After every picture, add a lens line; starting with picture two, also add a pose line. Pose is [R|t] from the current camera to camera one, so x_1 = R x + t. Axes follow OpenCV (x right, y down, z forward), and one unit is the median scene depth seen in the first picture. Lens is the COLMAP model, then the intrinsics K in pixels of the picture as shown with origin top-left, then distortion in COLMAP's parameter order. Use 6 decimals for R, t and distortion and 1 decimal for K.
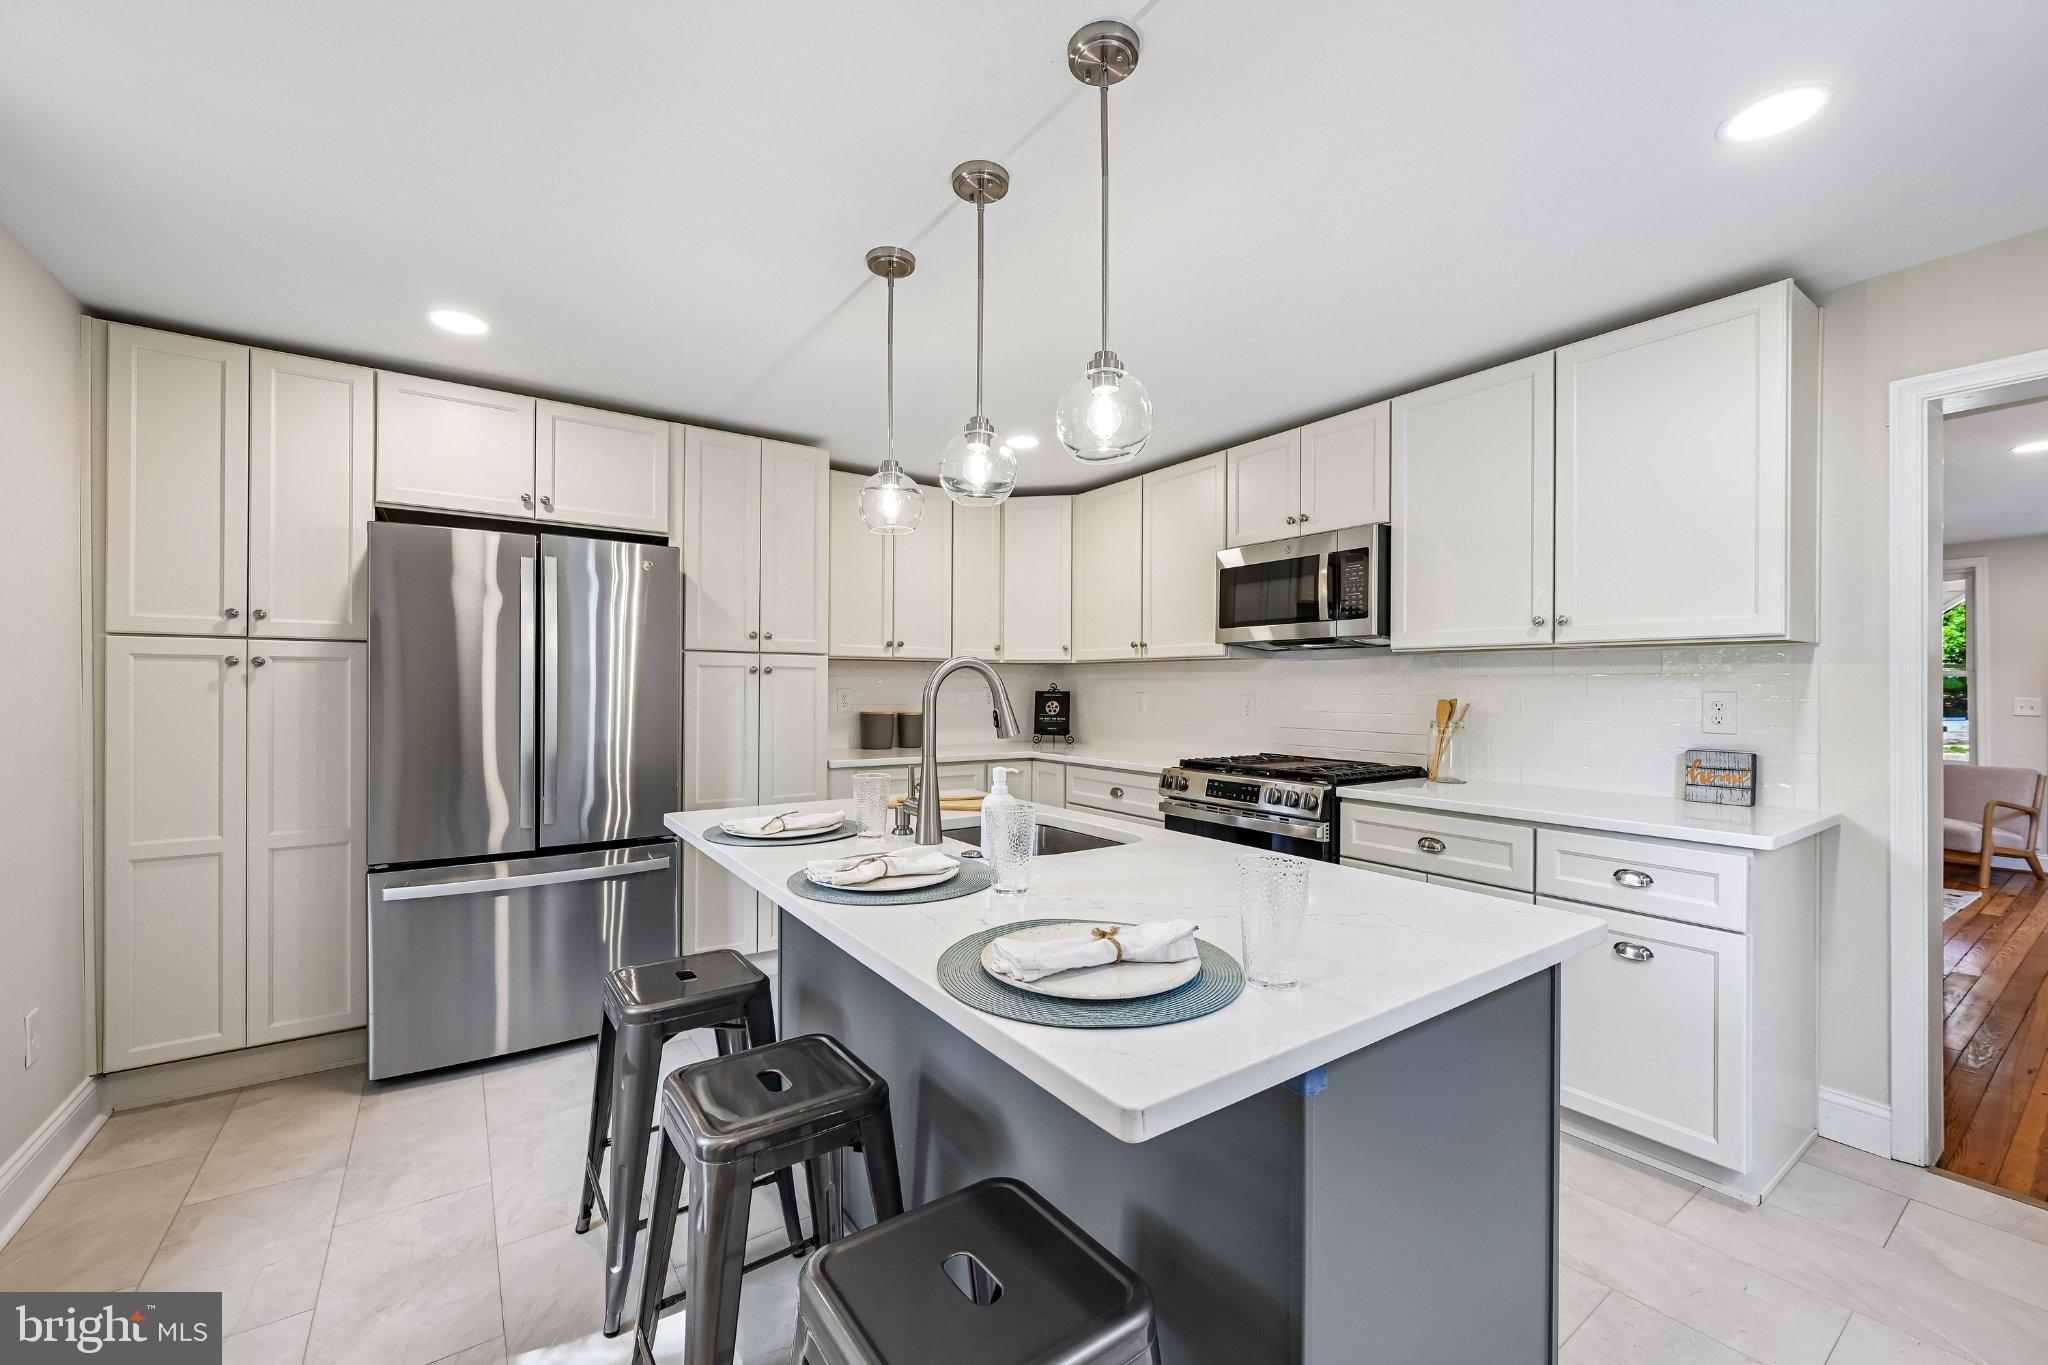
lens RADIAL K [[816.1, 0, 1027.9], [0, 816.1, 681.5], [0, 0, 1]] dist [0.000960, -0.000153]
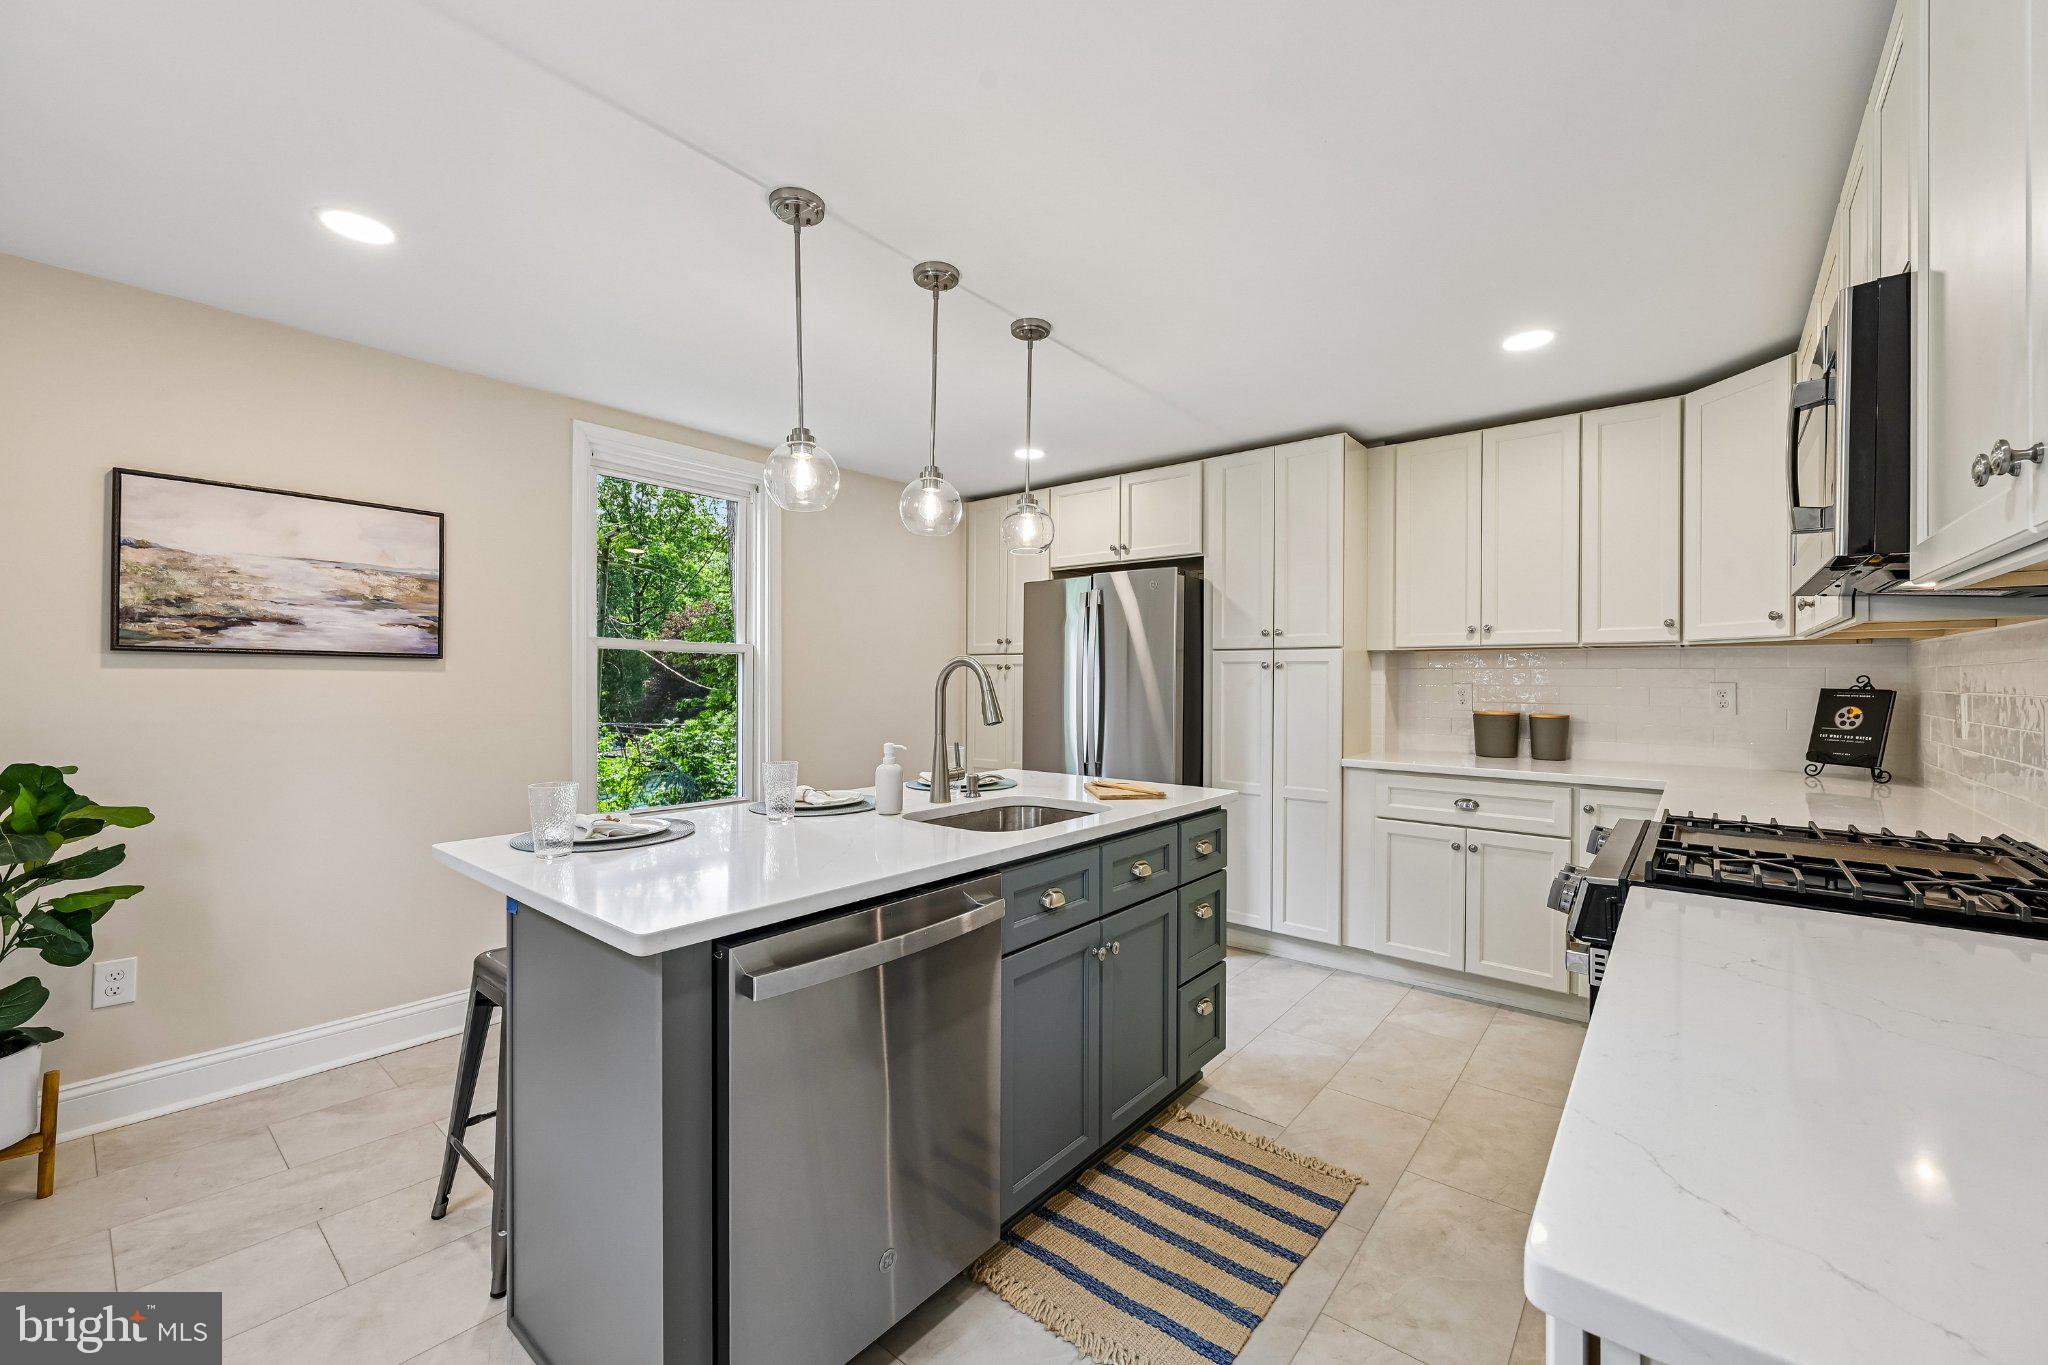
lens RADIAL K [[810.8, 0, 1028.6], [0, 810.8, 683.1], [0, 0, 1]] dist [-0.000772, 0.000093]
pose [[0.262652, 0.001897, -0.964889, 0.652165], [0.004485, 0.999985, 0.003187, 0.004965], [0.964880, -0.005165, 0.262639, 0.446259]]
